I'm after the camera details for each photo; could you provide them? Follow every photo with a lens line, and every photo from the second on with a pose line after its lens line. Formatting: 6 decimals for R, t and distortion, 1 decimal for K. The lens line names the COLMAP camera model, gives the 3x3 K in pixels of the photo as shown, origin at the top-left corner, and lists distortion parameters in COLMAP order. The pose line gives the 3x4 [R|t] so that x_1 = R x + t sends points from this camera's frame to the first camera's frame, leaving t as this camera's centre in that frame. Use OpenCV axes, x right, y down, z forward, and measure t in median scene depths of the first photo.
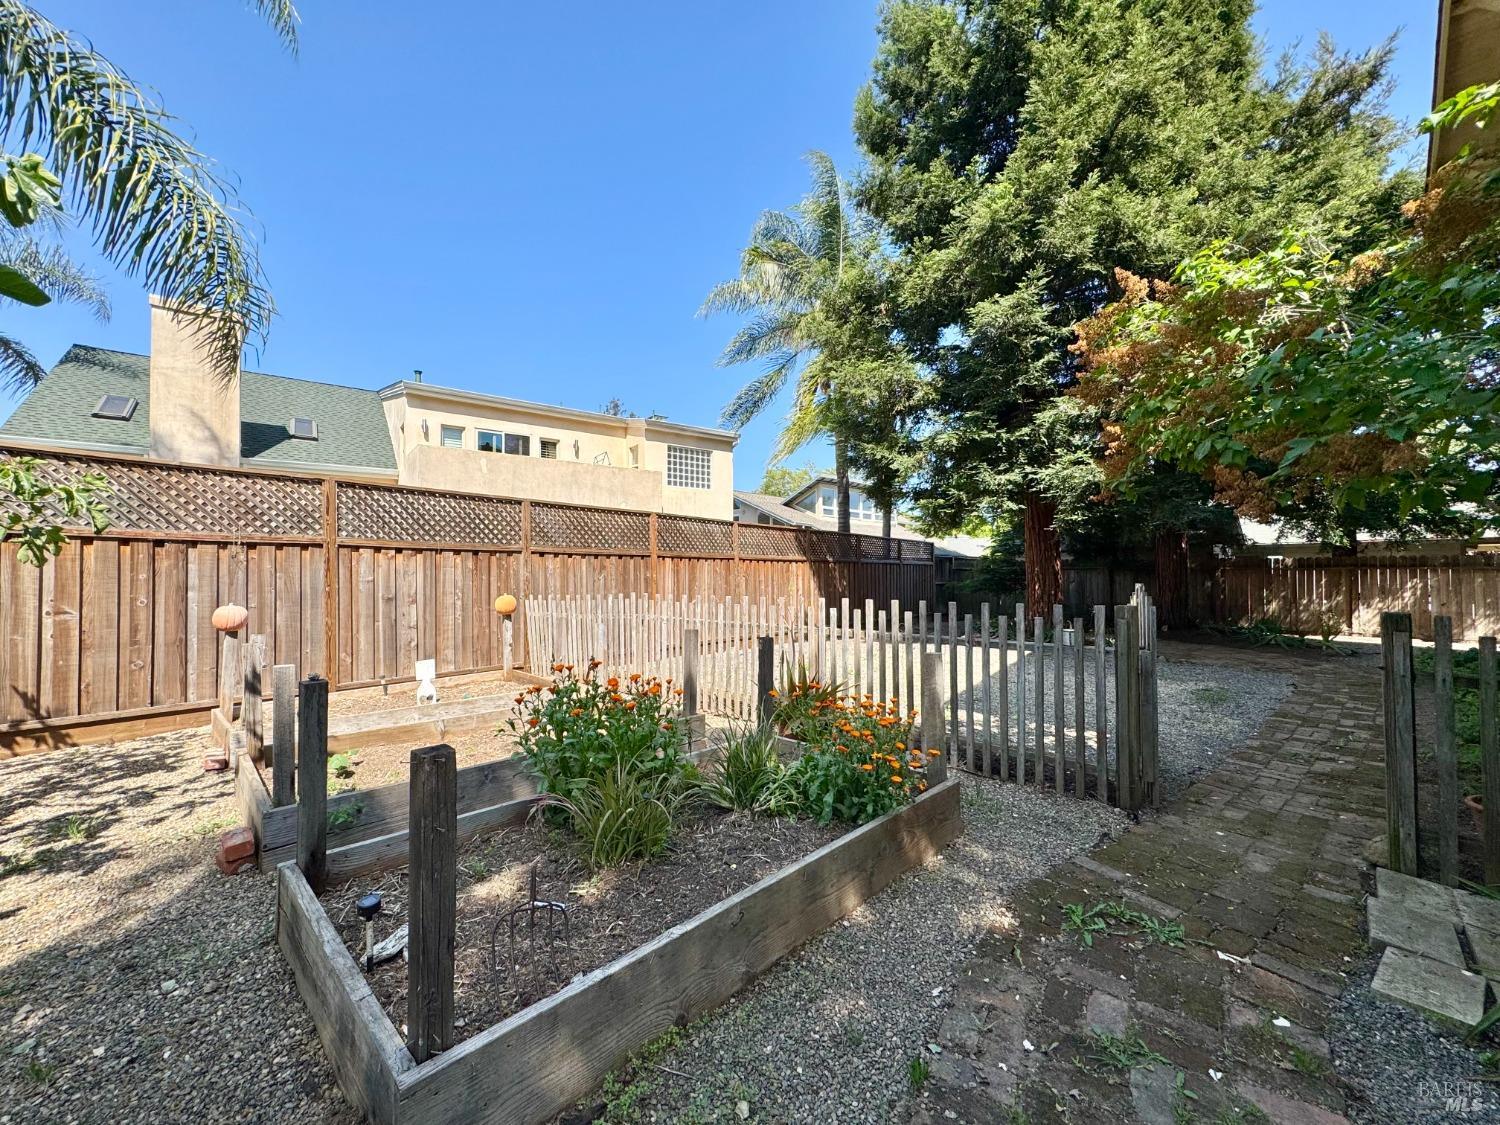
lens RADIAL K [[596.5, 0, 750.0], [0, 596.5, 562.5], [0, 0, 1]] dist [-0.002405, 0.000601]
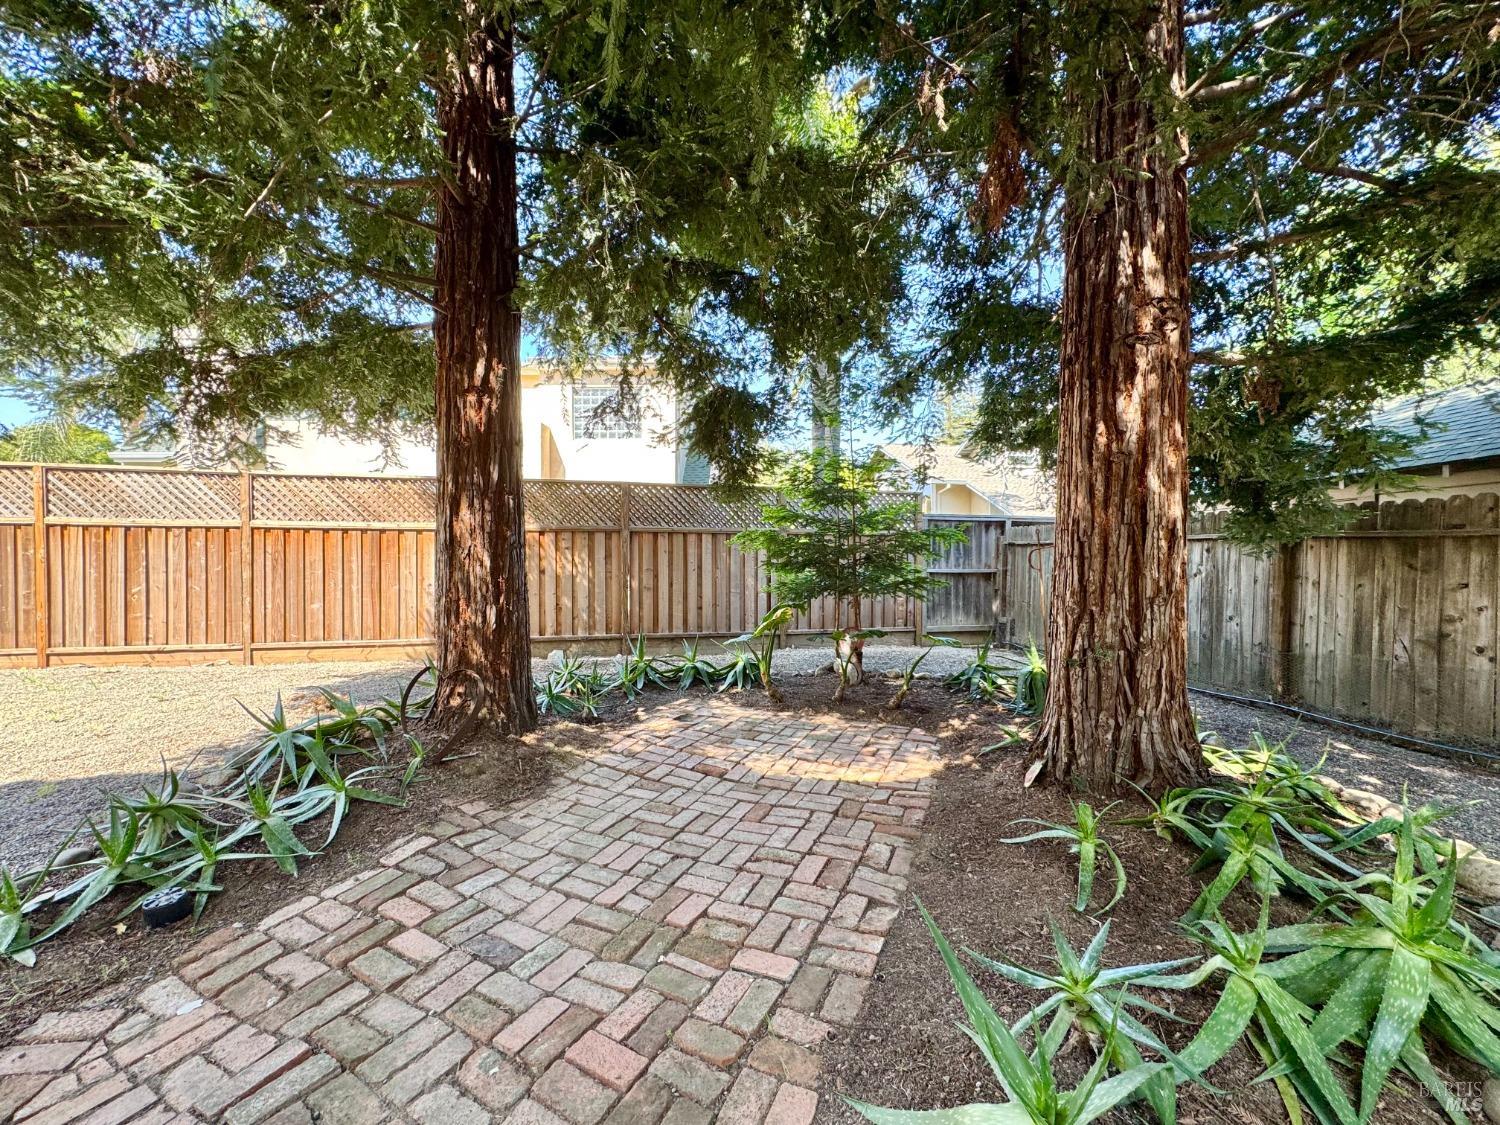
lens RADIAL K [[596.5, 0, 750.0], [0, 596.5, 562.5], [0, 0, 1]] dist [-0.002405, 0.000601]
pose [[0.790632, 0.007352, -0.612247, 0.683242], [0.011347, 0.999580, 0.026656, 0.016934], [0.612186, -0.028022, 0.790217, 0.674218]]
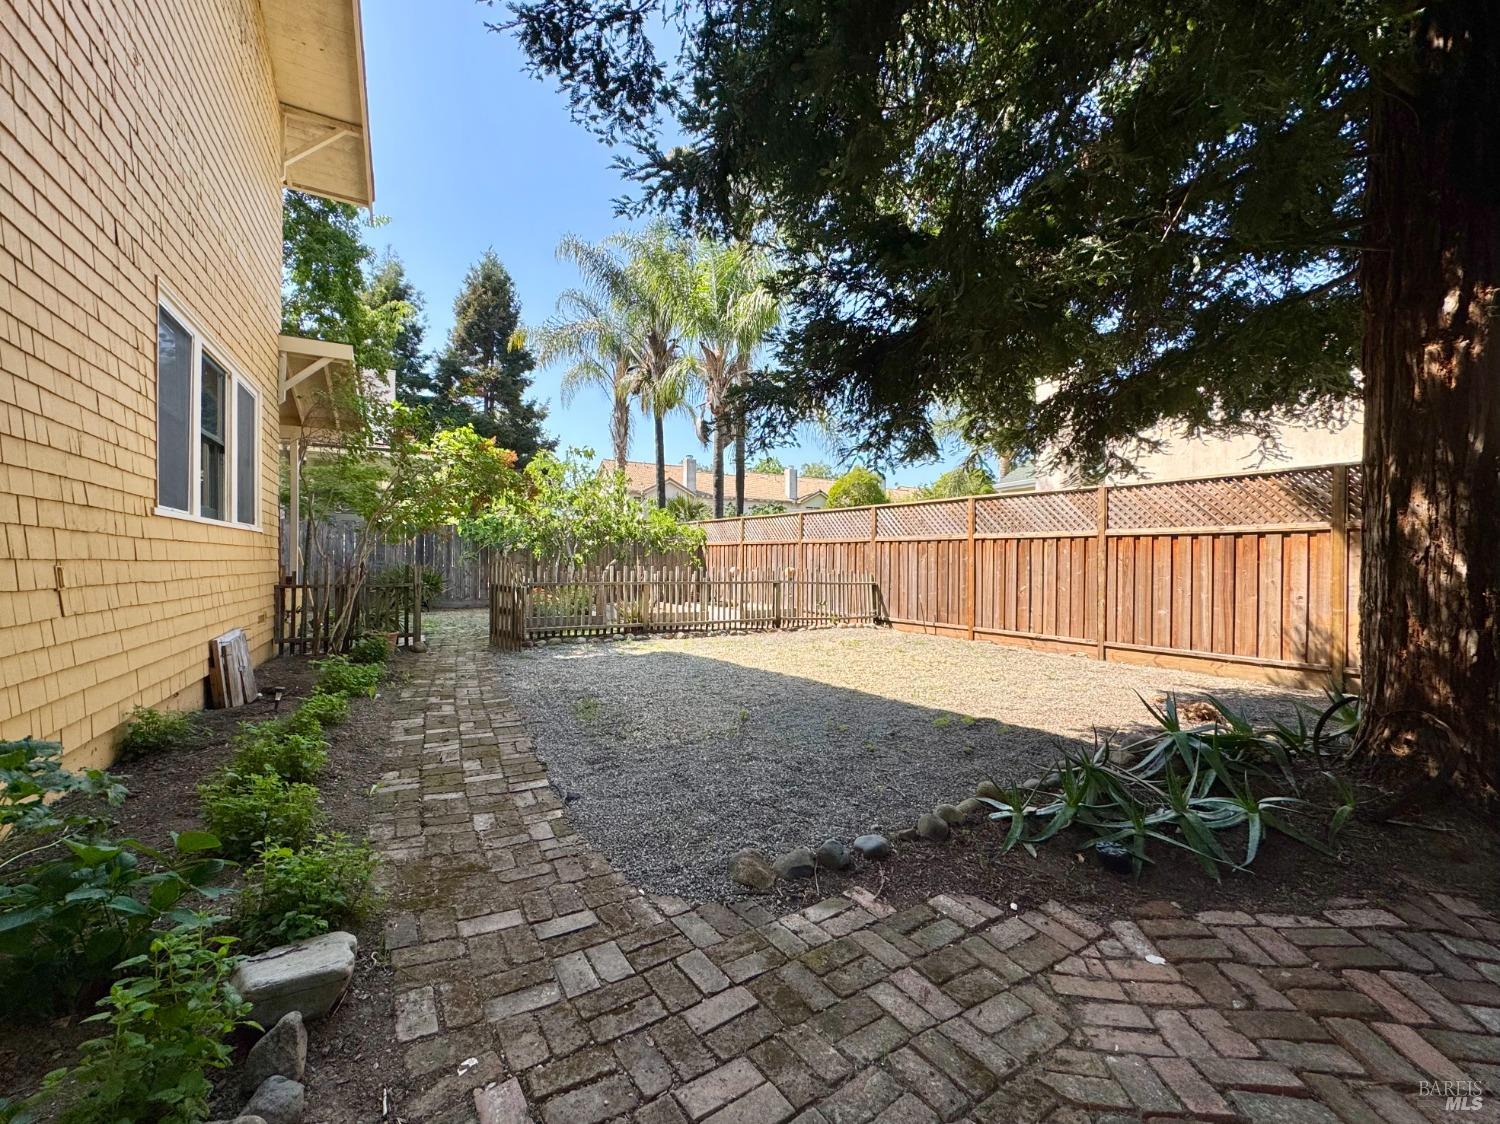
lens RADIAL K [[609.1, 0, 750.0], [0, 609.1, 562.0], [0, 0, 1]] dist [0.000957, 0.000163]
pose [[-0.269756, -0.000089, -0.962929, 0.677629], [0.011836, 0.999924, -0.003408, 0.018374], [0.962856, -0.012317, -0.269734, 0.645753]]
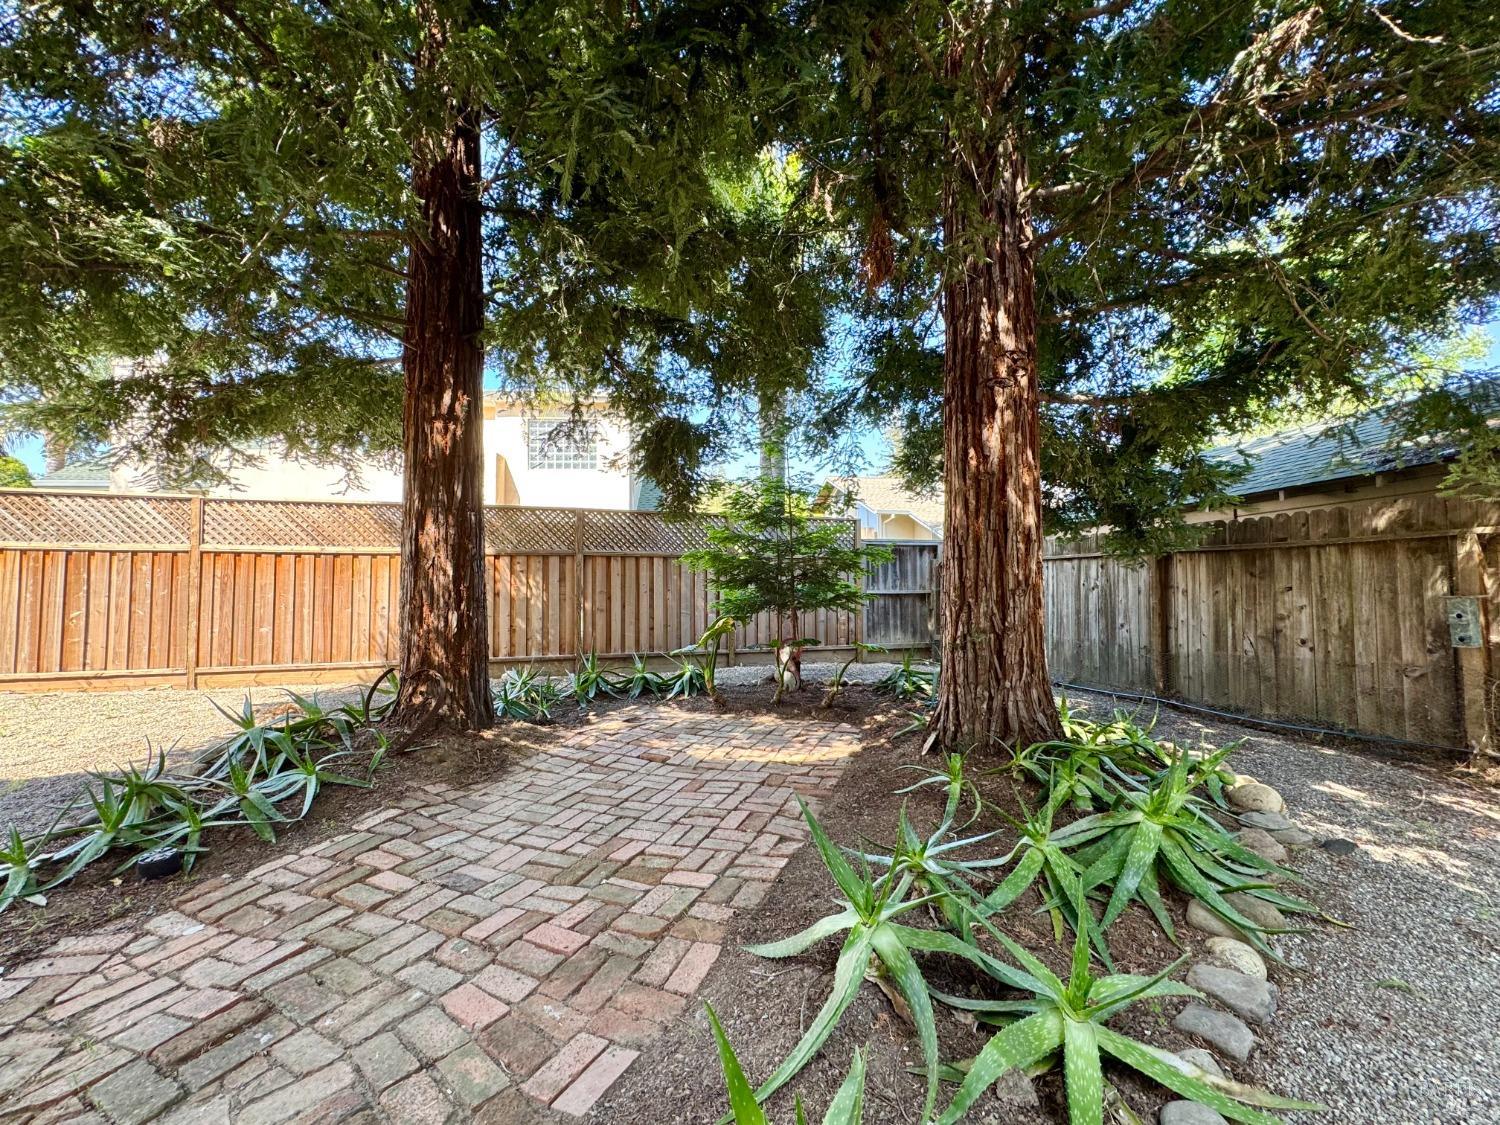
lens RADIAL K [[596.5, 0, 750.0], [0, 596.5, 562.5], [0, 0, 1]] dist [-0.002405, 0.000601]
pose [[0.831989, -0.030614, -0.553947, 0.712621], [0.018106, 0.999443, -0.028041, 0.028918], [0.554497, 0.013300, 0.832080, 0.650674]]
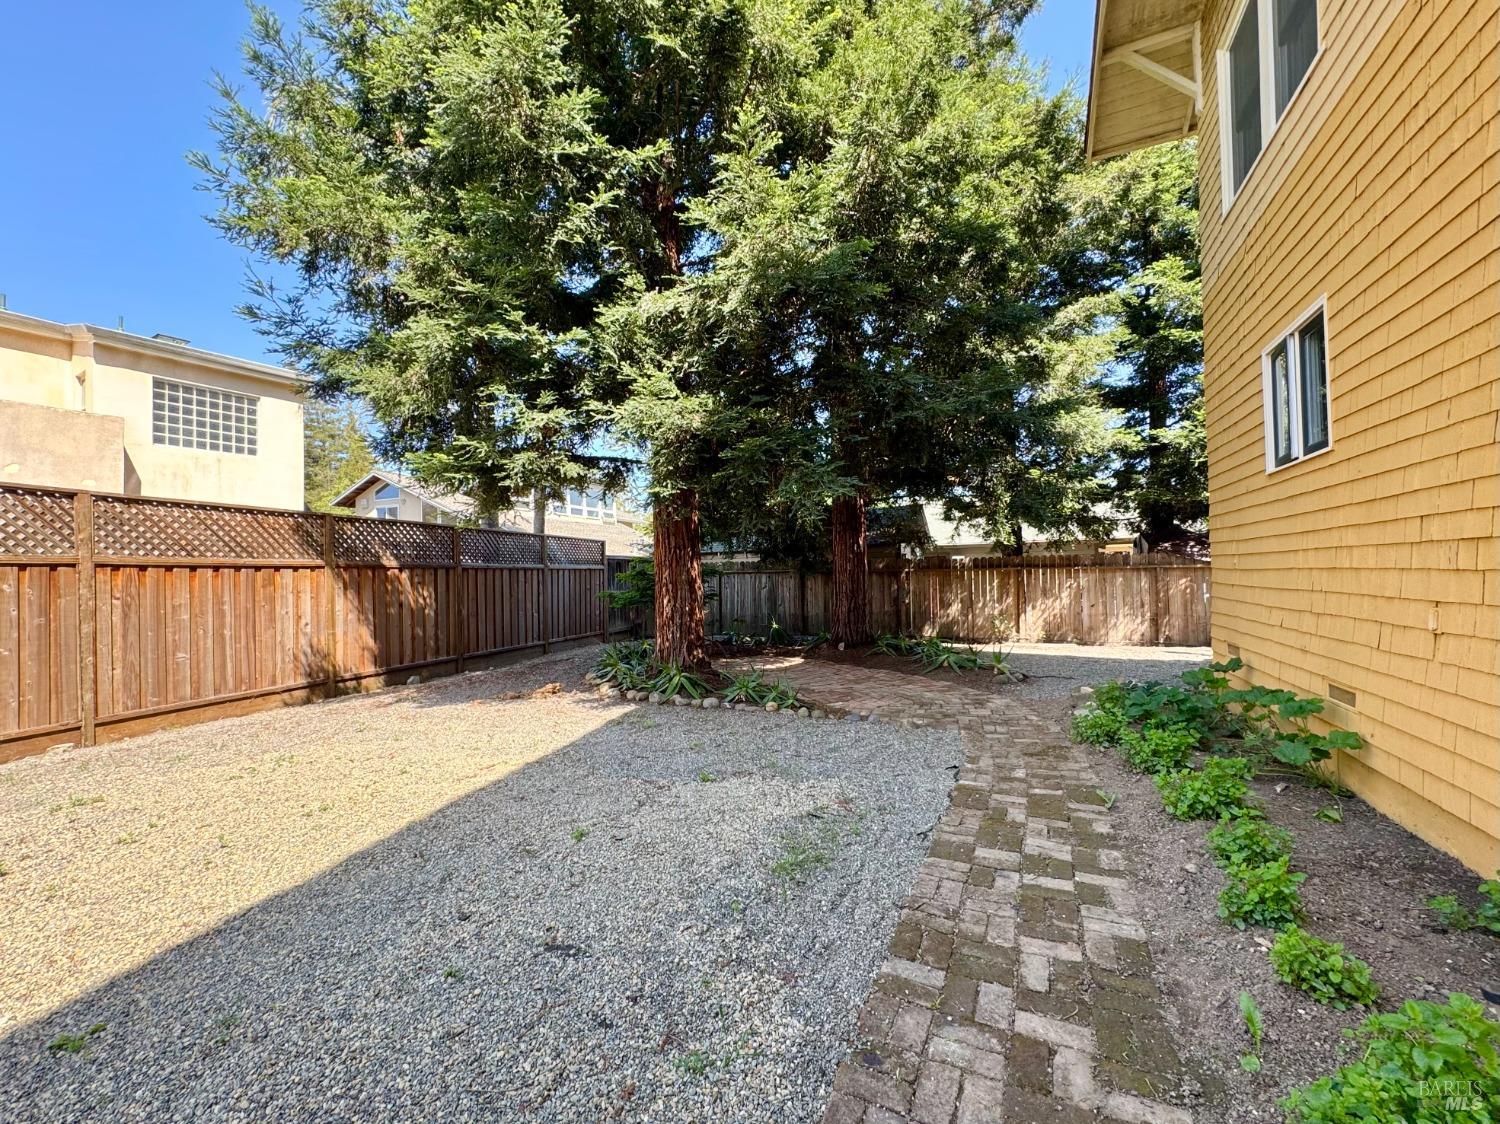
lens RADIAL K [[614.1, 0, 751.4], [0, 614.1, 563.3], [0, 0, 1]] dist [0.002541, 0.000205]
pose [[0.926898, -0.008232, 0.375224, 0.250023], [0.009579, 0.999953, -0.001726, -0.001084], [-0.375192, 0.005195, 0.926933, 0.253492]]
